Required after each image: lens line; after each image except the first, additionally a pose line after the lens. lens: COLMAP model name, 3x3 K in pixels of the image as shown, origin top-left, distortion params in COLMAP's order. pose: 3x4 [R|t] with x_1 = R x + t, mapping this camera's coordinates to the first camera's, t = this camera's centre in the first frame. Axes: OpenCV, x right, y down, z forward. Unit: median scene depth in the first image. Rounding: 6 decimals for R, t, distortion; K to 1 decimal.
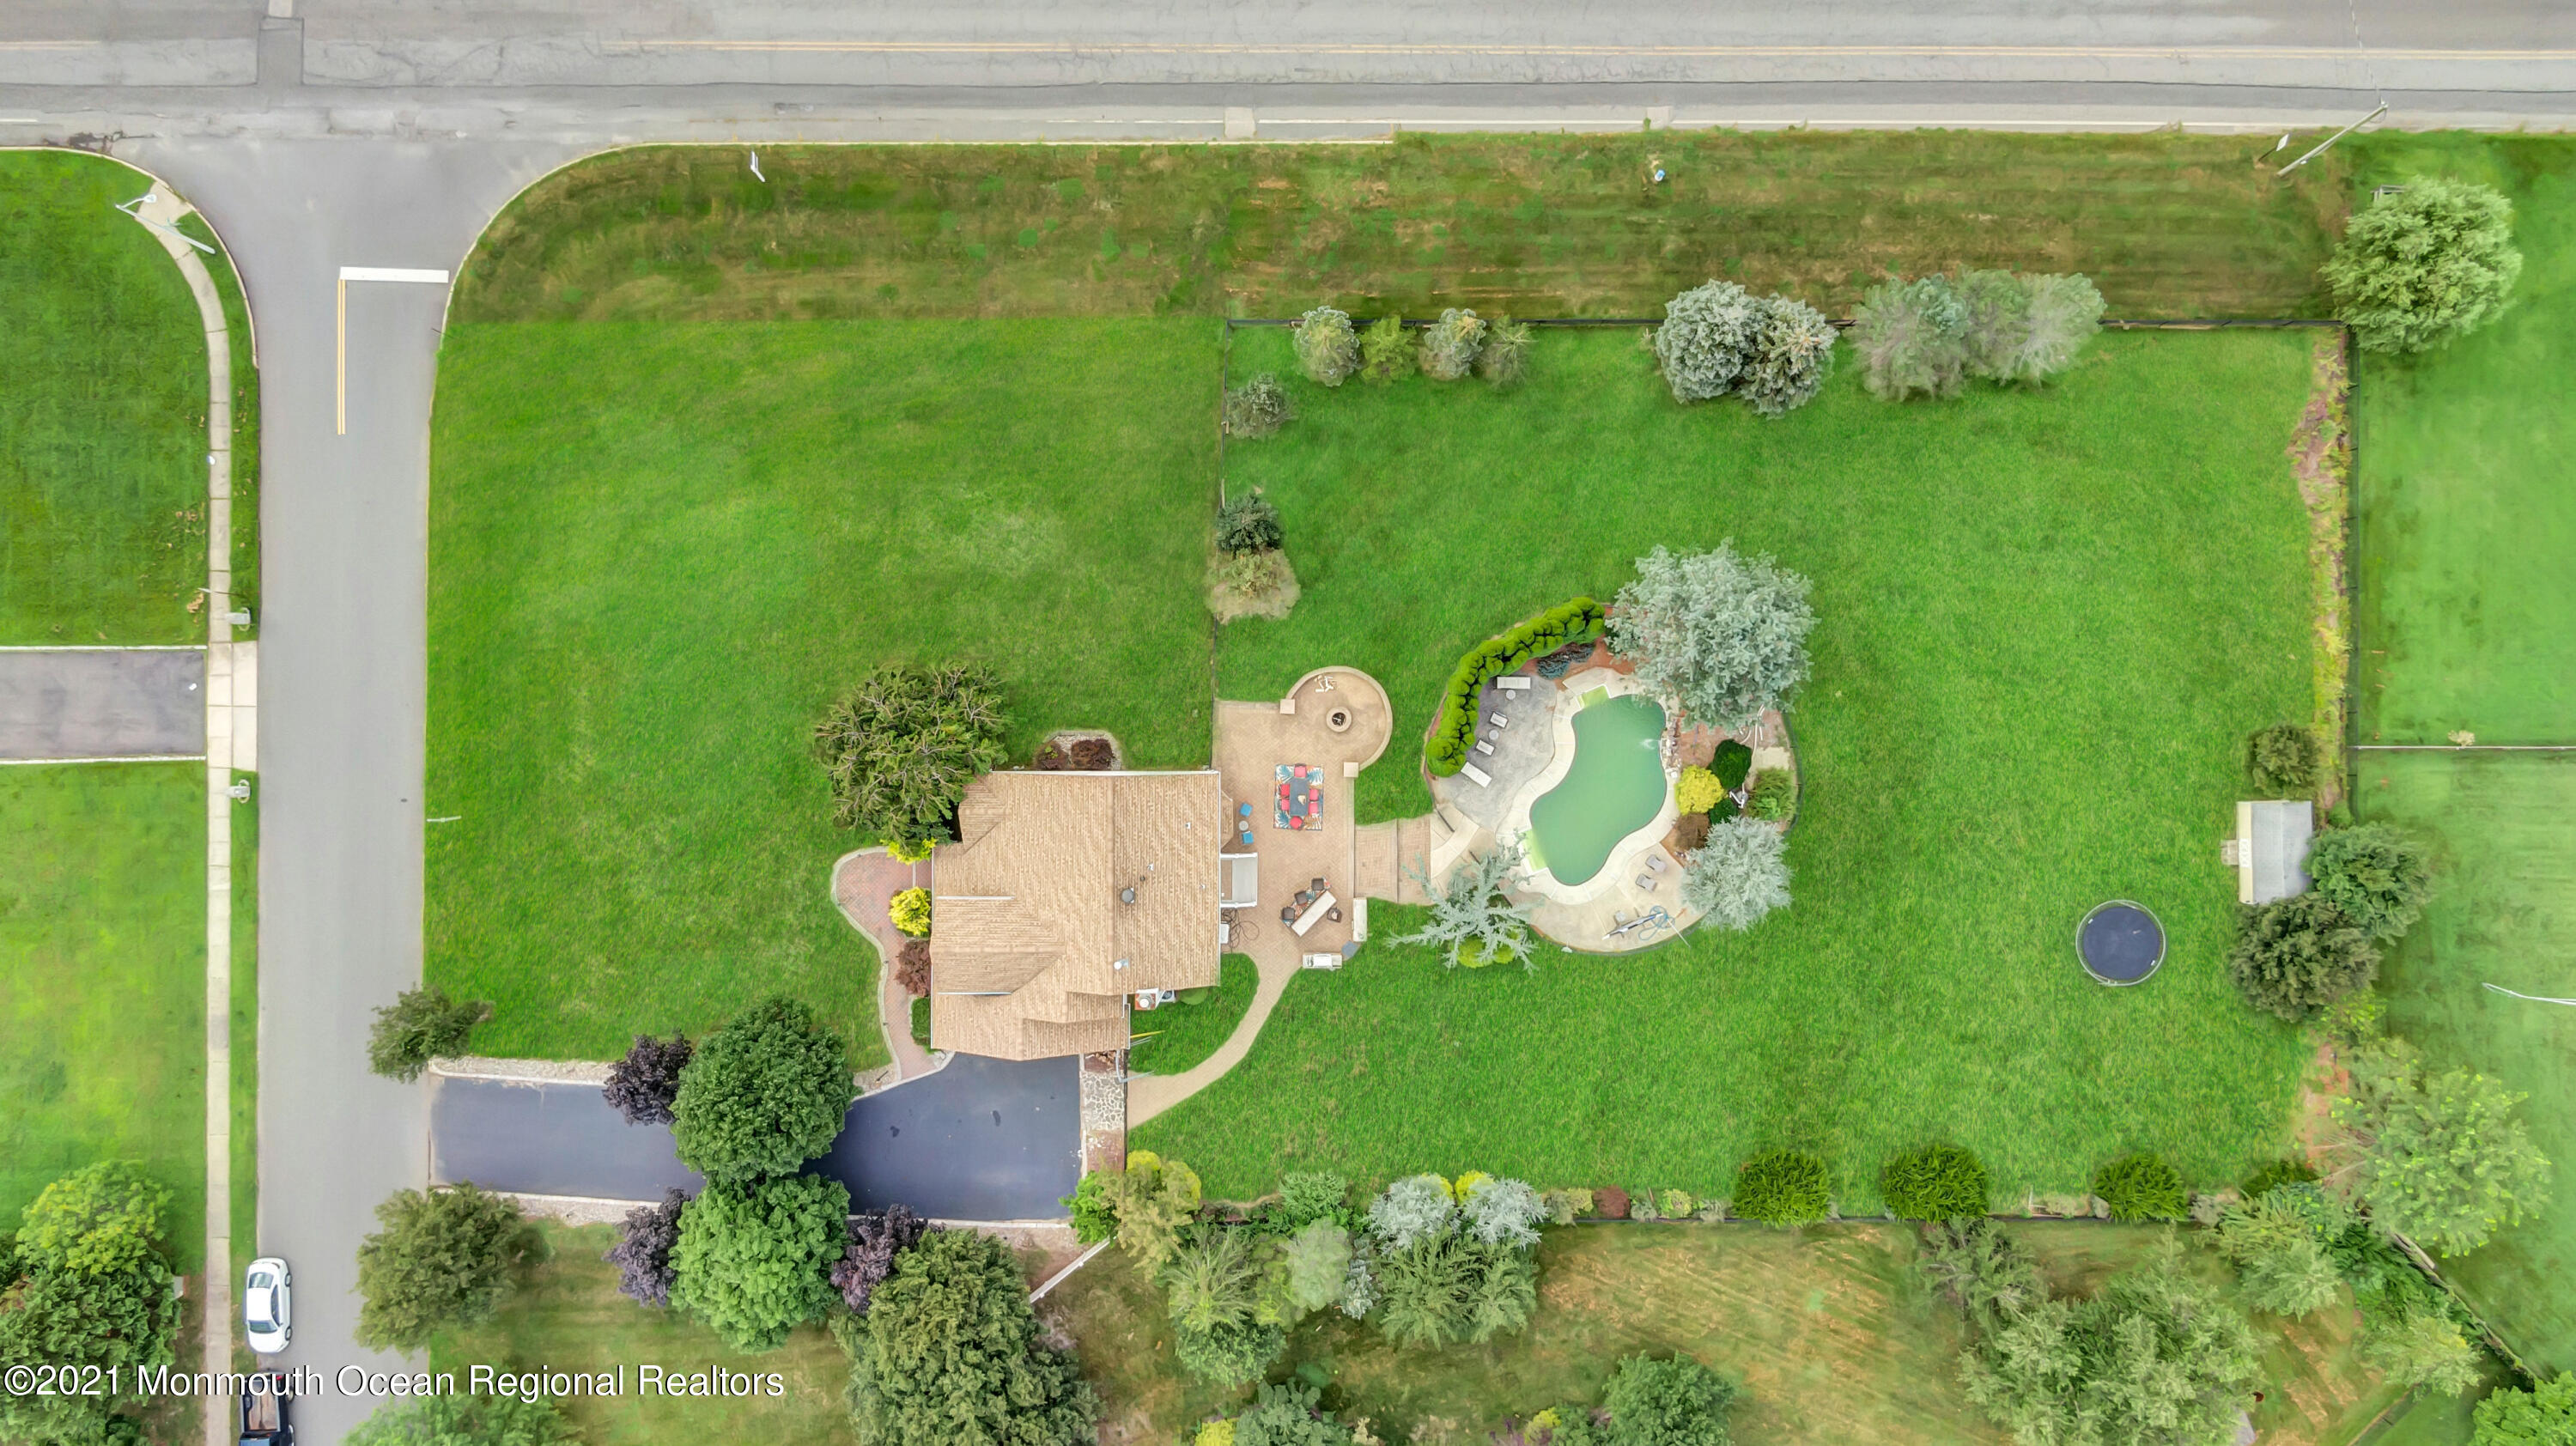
lens RADIAL K [[1832.1, 0, 1285.8], [0, 1832.1, 728.6], [0, 0, 1]] dist [0.040599, -0.066172]
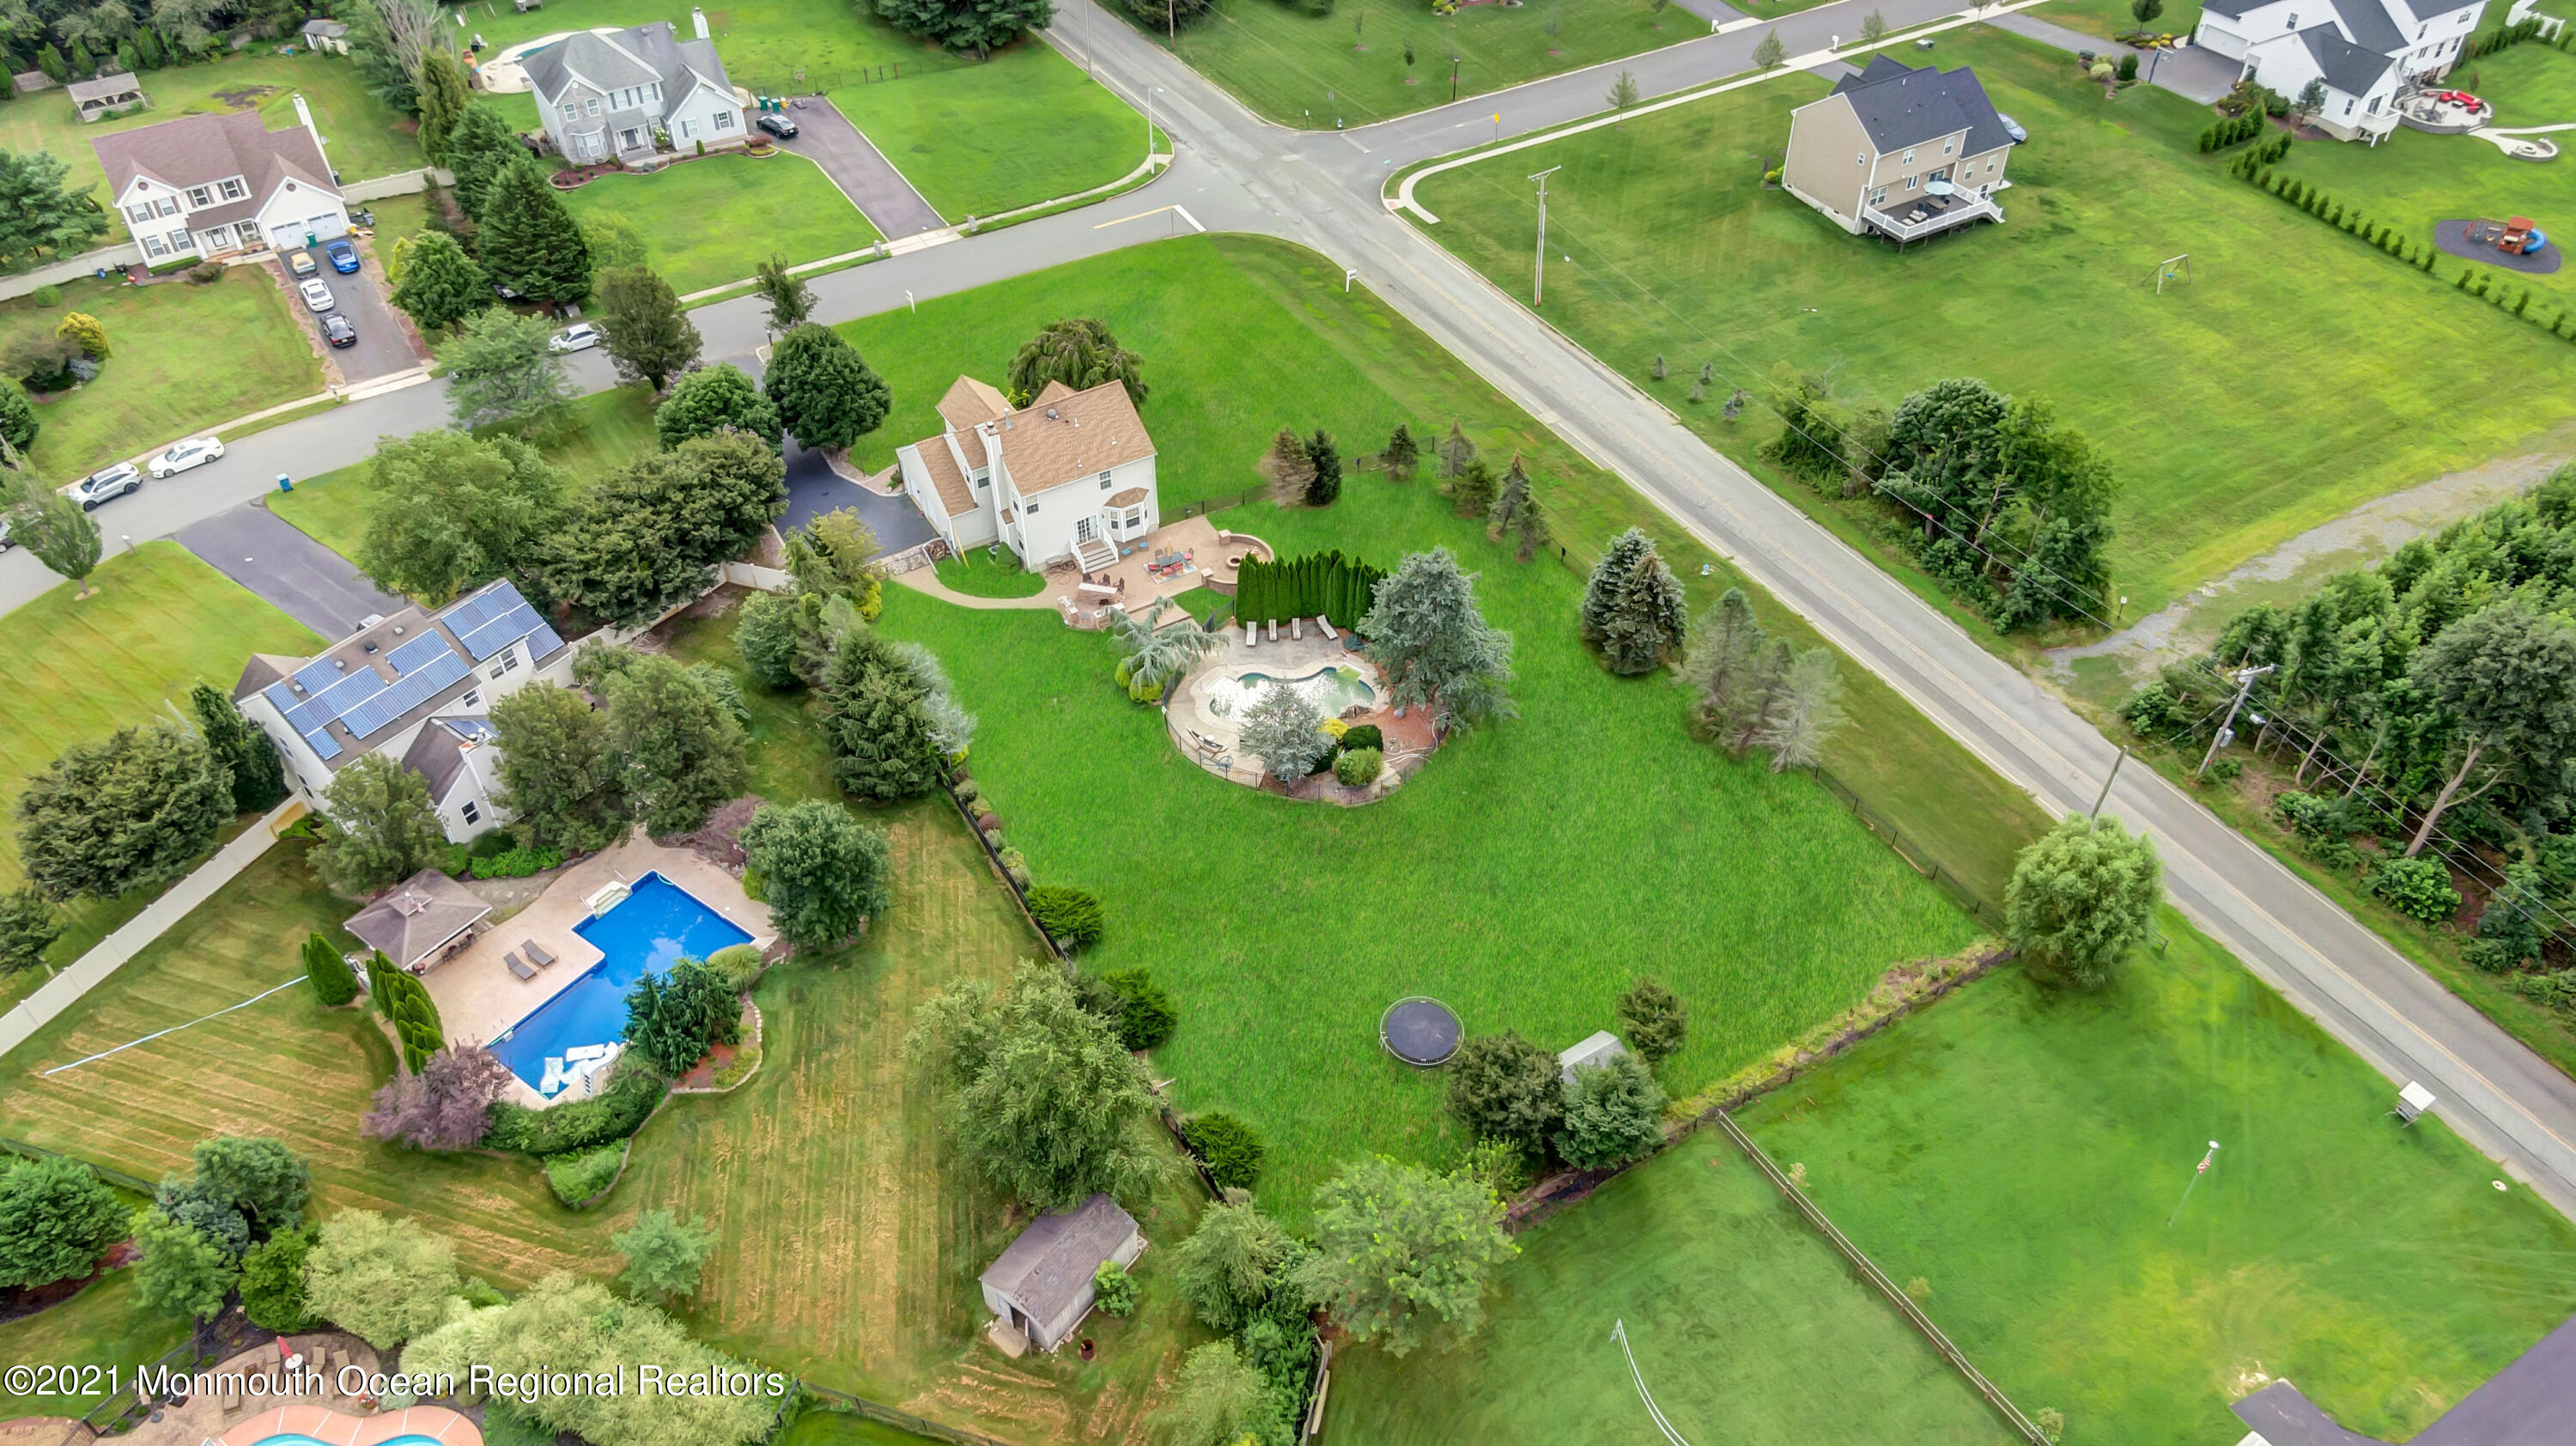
lens RADIAL K [[1832.1, 0, 1285.8], [0, 1832.1, 728.6], [0, 0, 1]] dist [0.040599, -0.066172]
pose [[0.512770, 0.581487, -0.631617, 0.955716], [-0.858516, 0.343742, -0.380514, 0.510833], [-0.004151, 0.737370, 0.675477, 0.179176]]
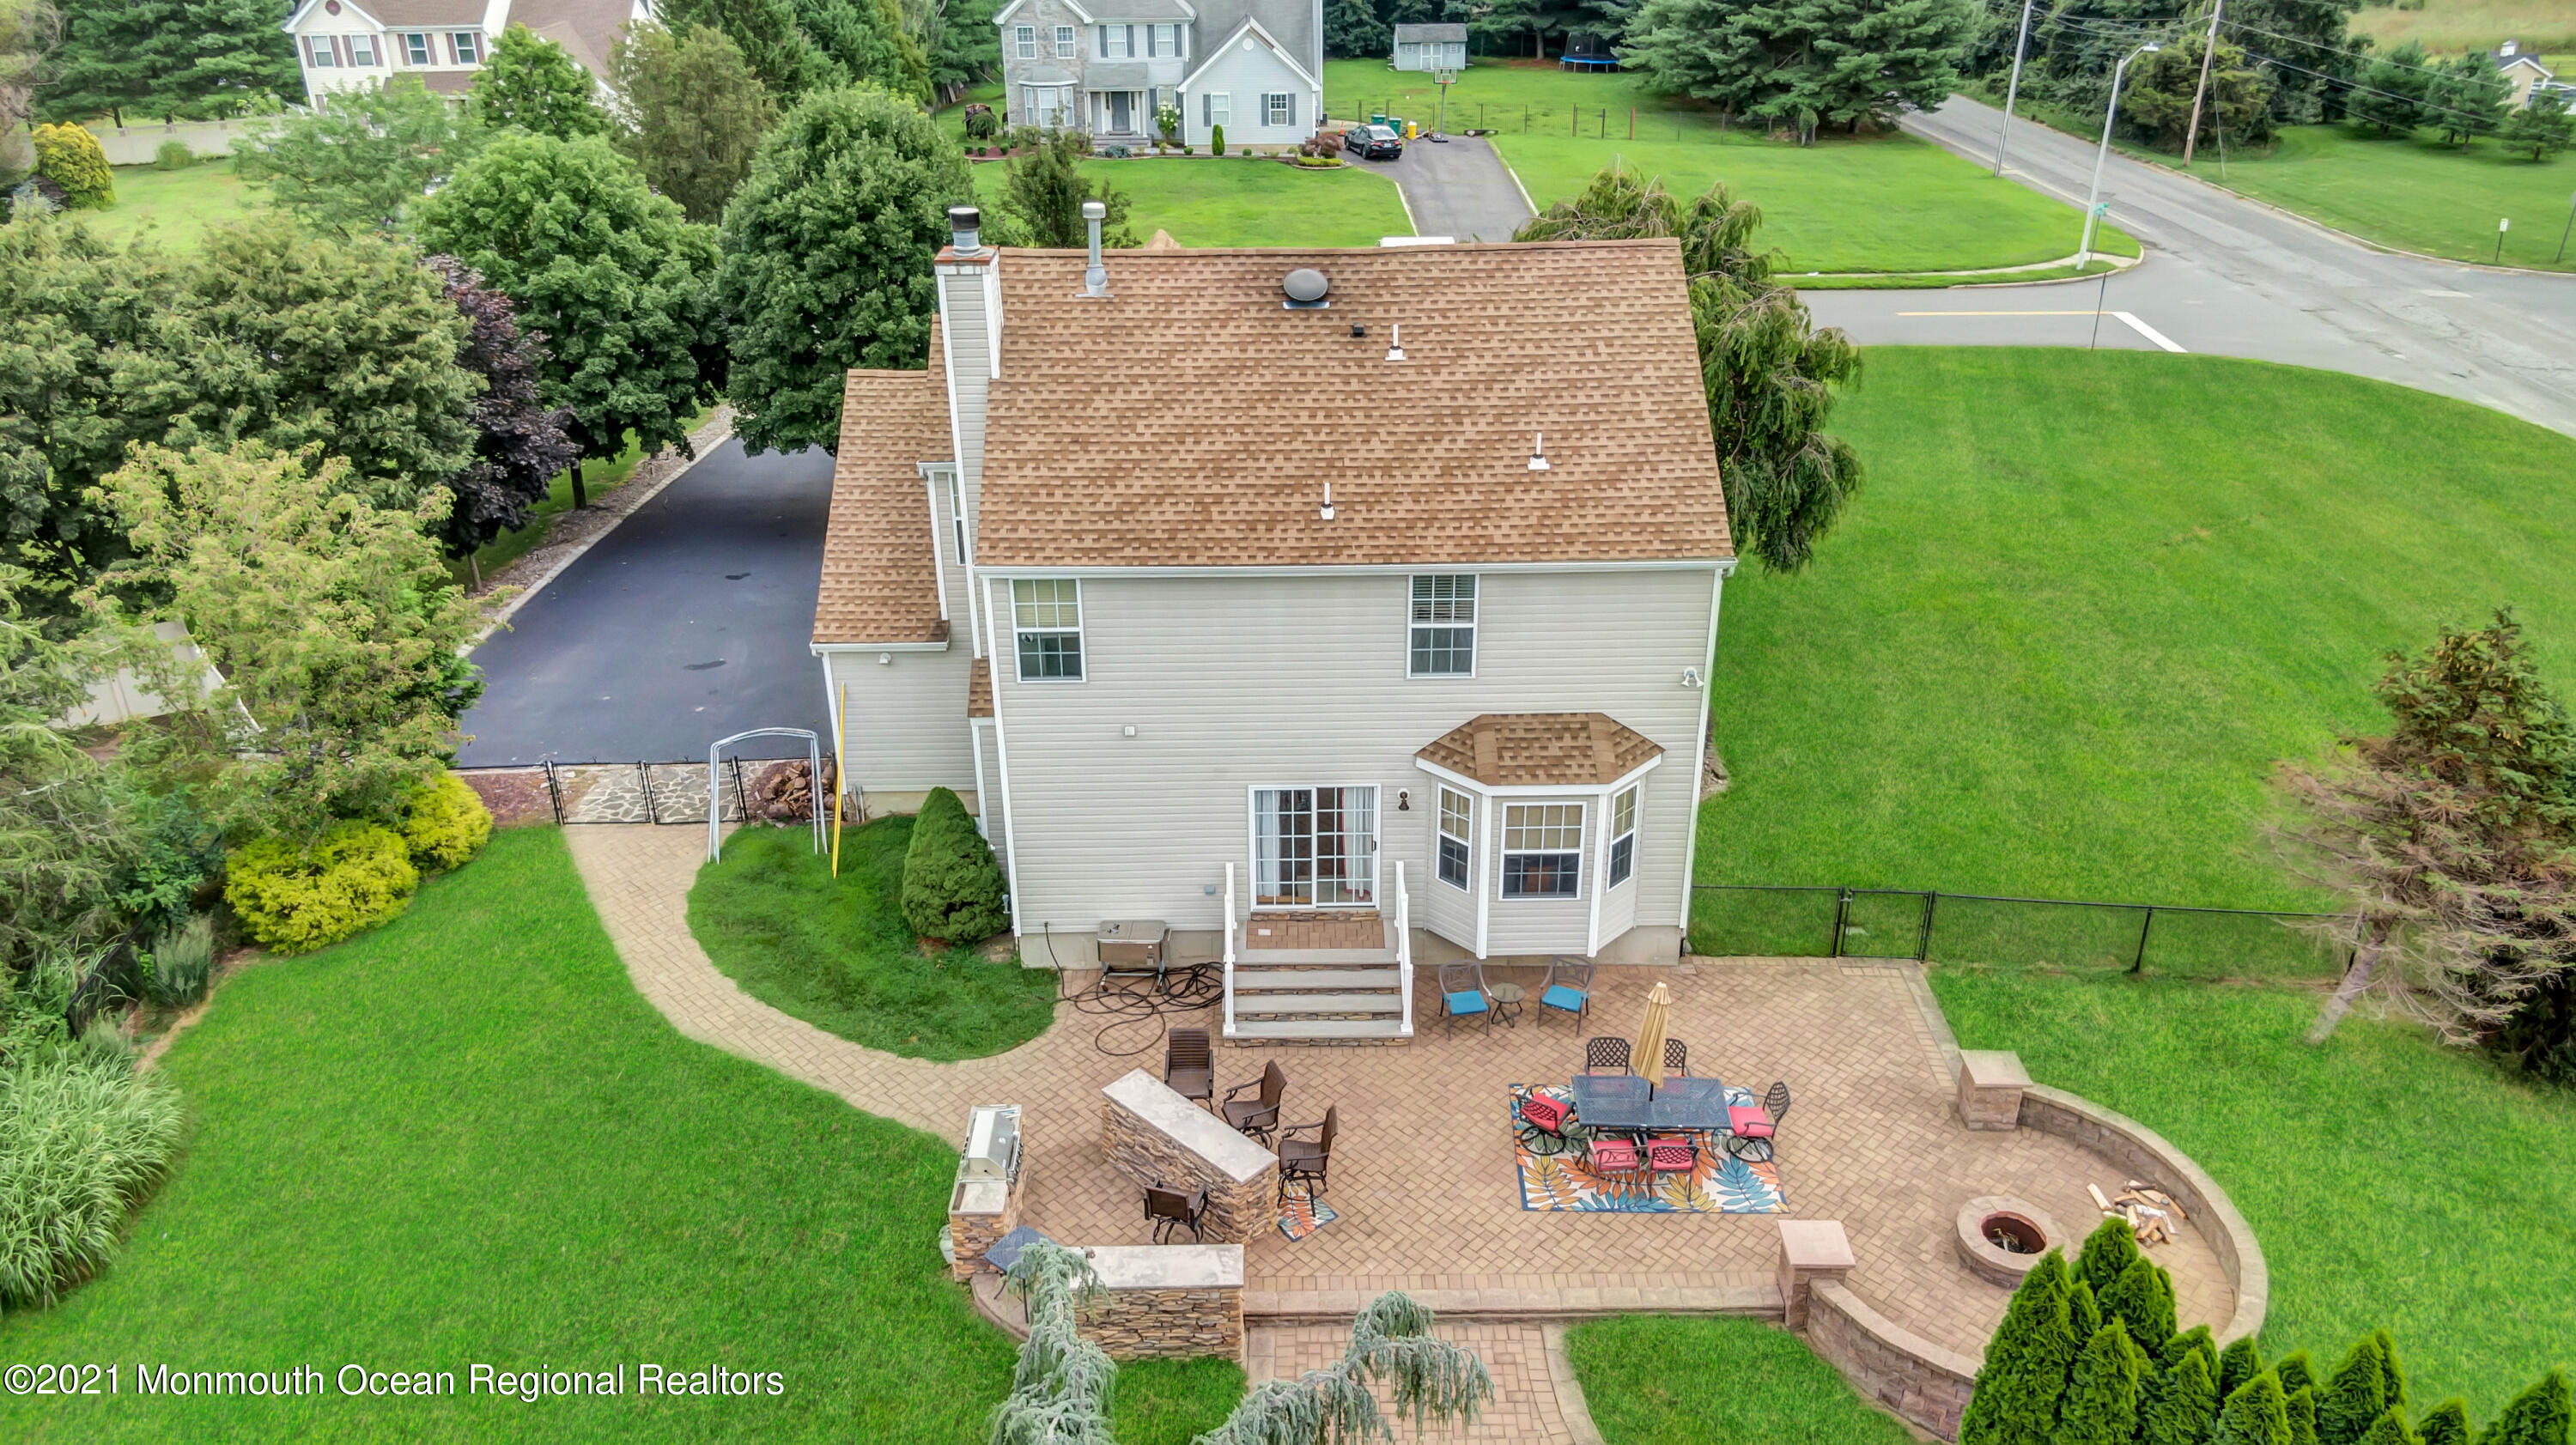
lens RADIAL K [[1832.0, 0, 1285.8], [0, 1832.0, 728.1], [0, 0, 1]] dist [0.040599, -0.066172]
pose [[0.010145, 0.453196, -0.891353, 0.205396], [-0.999948, 0.004988, -0.008845, 0.088747], [0.000437, 0.891397, 0.453223, 0.823915]]
